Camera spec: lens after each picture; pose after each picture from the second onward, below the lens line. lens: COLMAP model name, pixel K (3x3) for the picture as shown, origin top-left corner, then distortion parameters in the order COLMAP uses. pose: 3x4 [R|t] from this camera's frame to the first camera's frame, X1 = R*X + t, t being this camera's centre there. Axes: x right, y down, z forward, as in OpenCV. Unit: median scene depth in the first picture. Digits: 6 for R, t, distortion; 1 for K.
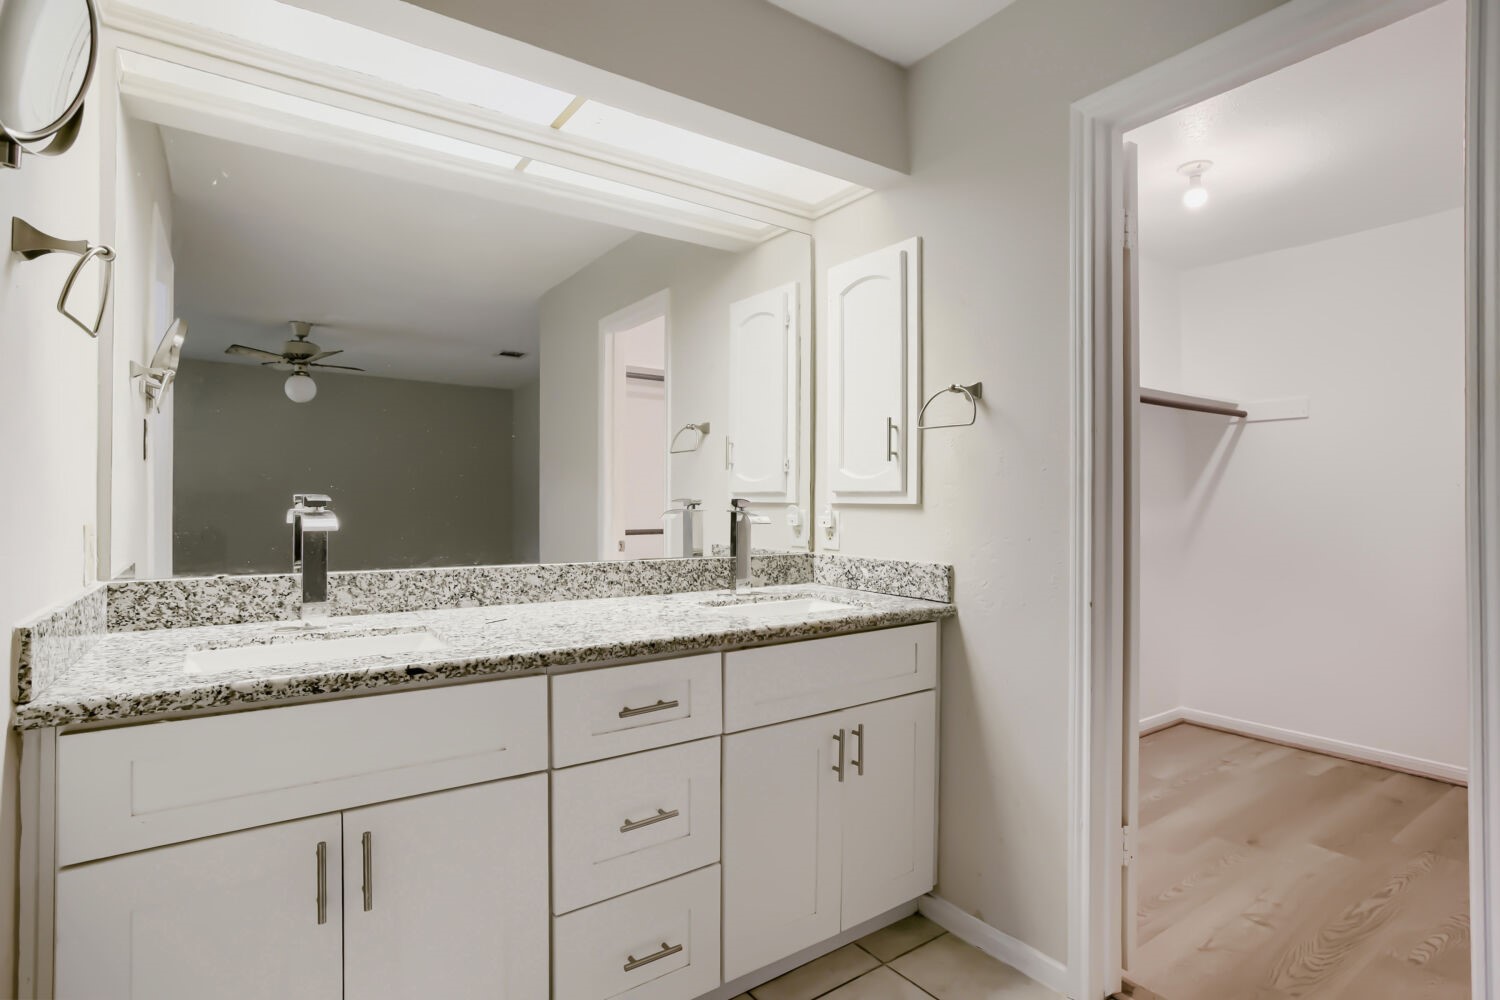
lens RADIAL K [[741.6, 0, 758.4], [0, 741.6, 499.9], [0, 0, 1]] dist [-0.073091, 0.043187]
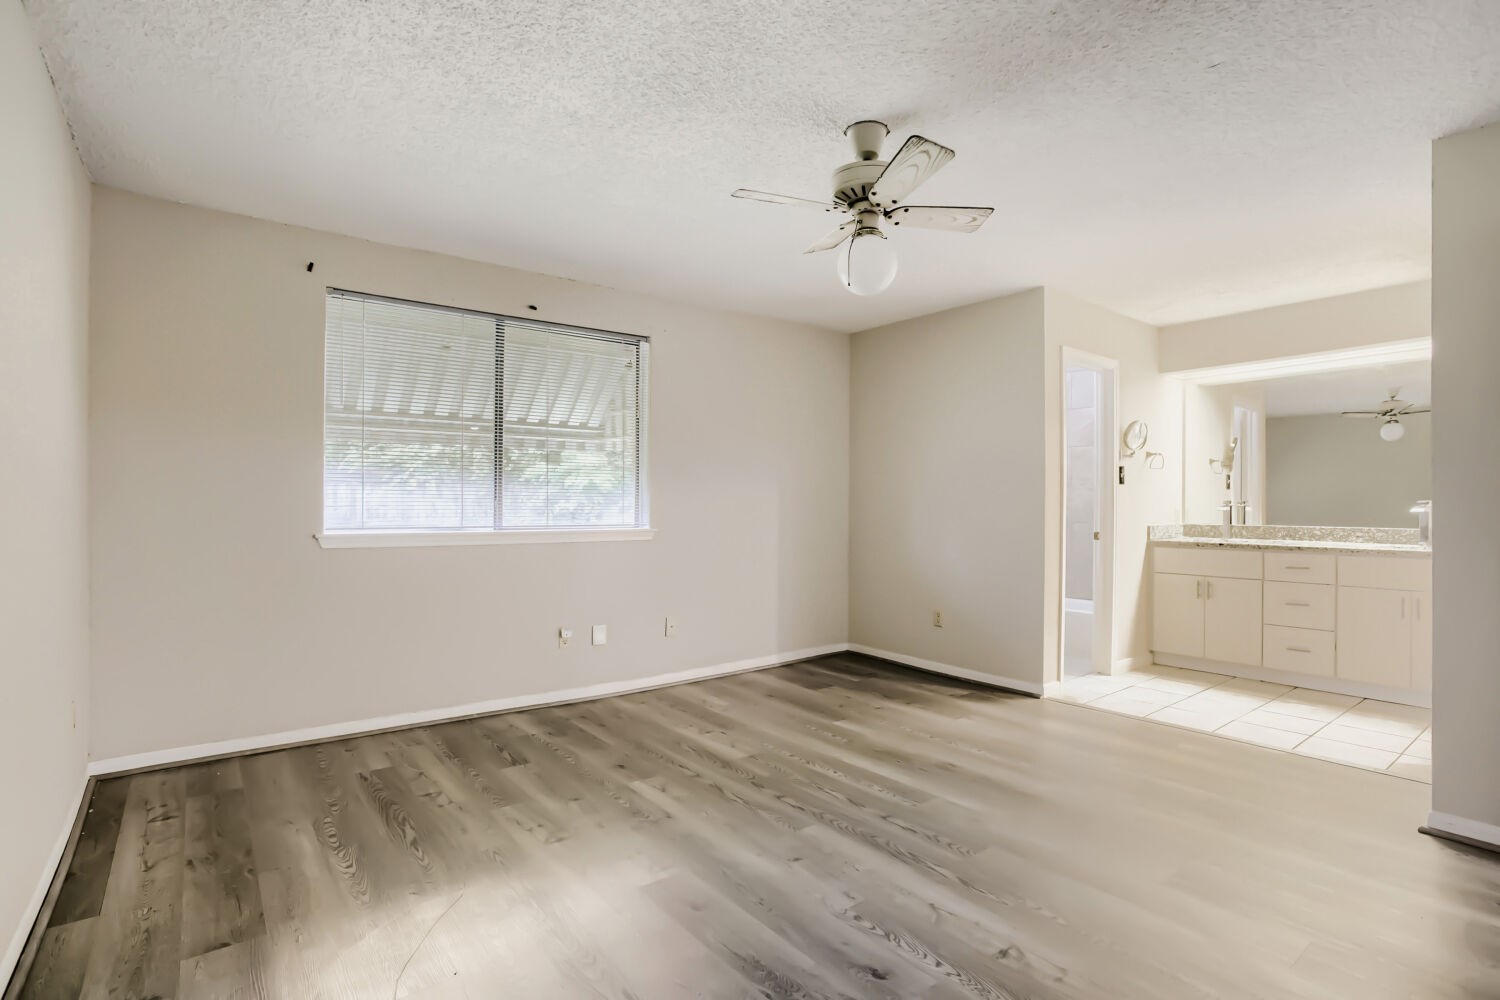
lens RADIAL K [[741.6, 0, 758.4], [0, 741.6, 499.9], [0, 0, 1]] dist [-0.073091, 0.043187]
pose [[0.060393, -0.007004, -0.998150, 2.203921], [-0.003120, 0.999969, -0.007205, 0.015104], [0.998170, 0.003549, 0.060369, -1.172956]]
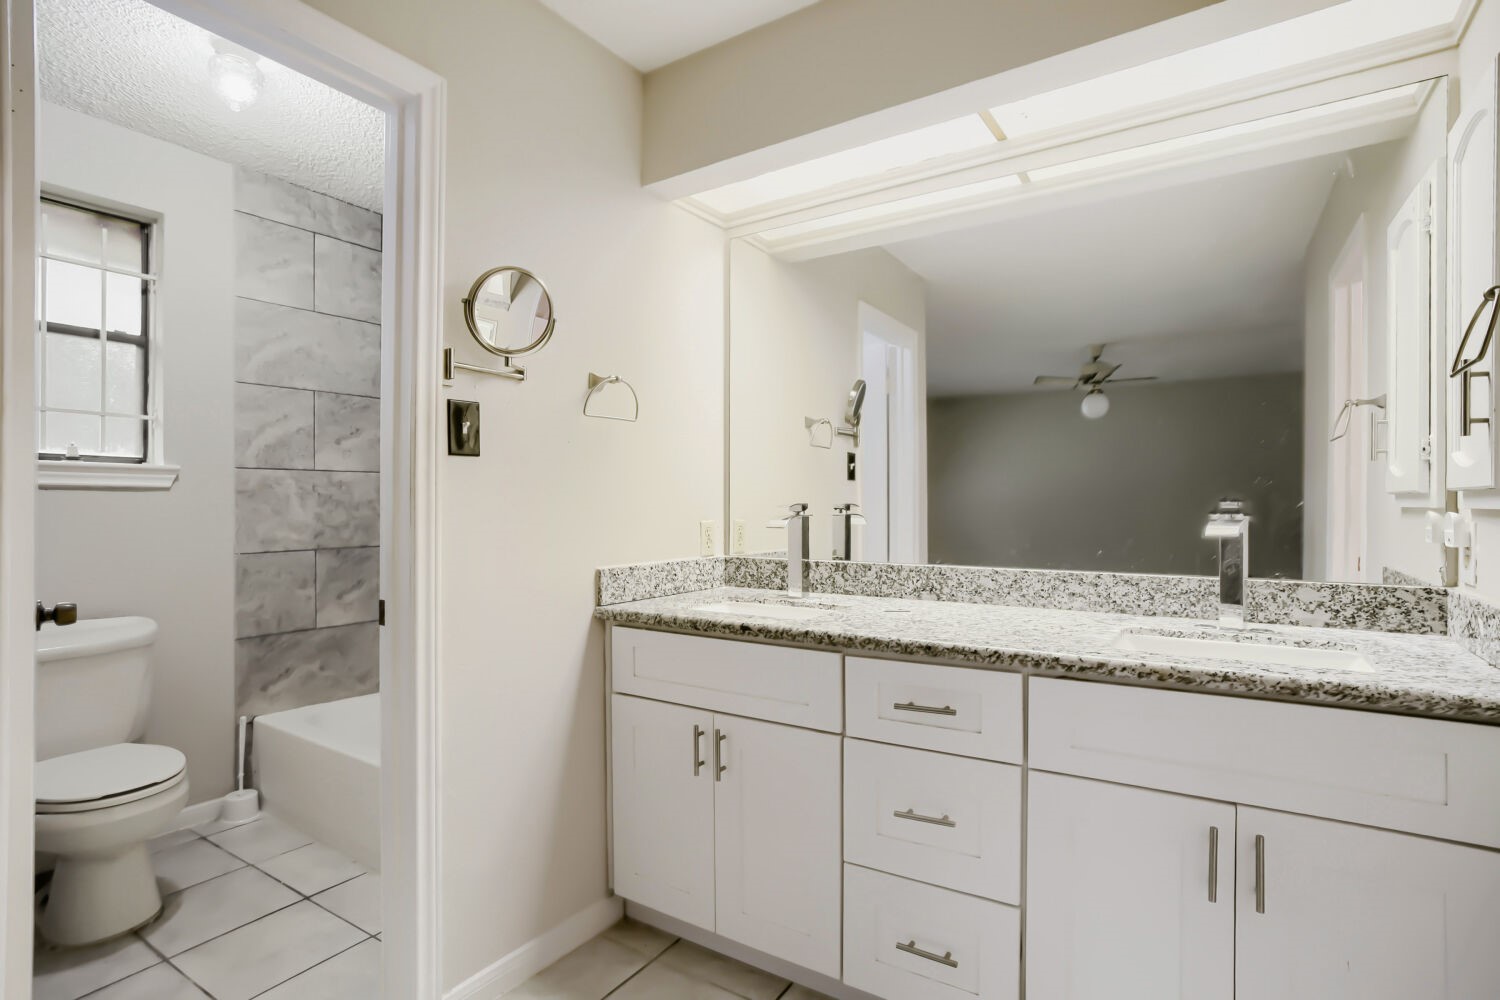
lens RADIAL K [[741.6, 0, 758.4], [0, 741.6, 499.9], [0, 0, 1]] dist [-0.073091, 0.043187]
pose [[0.367859, -0.013577, -0.929782, 0.573924], [0.004823, 0.999908, -0.012692, 0.002849], [0.929869, 0.000184, 0.367891, 0.322775]]
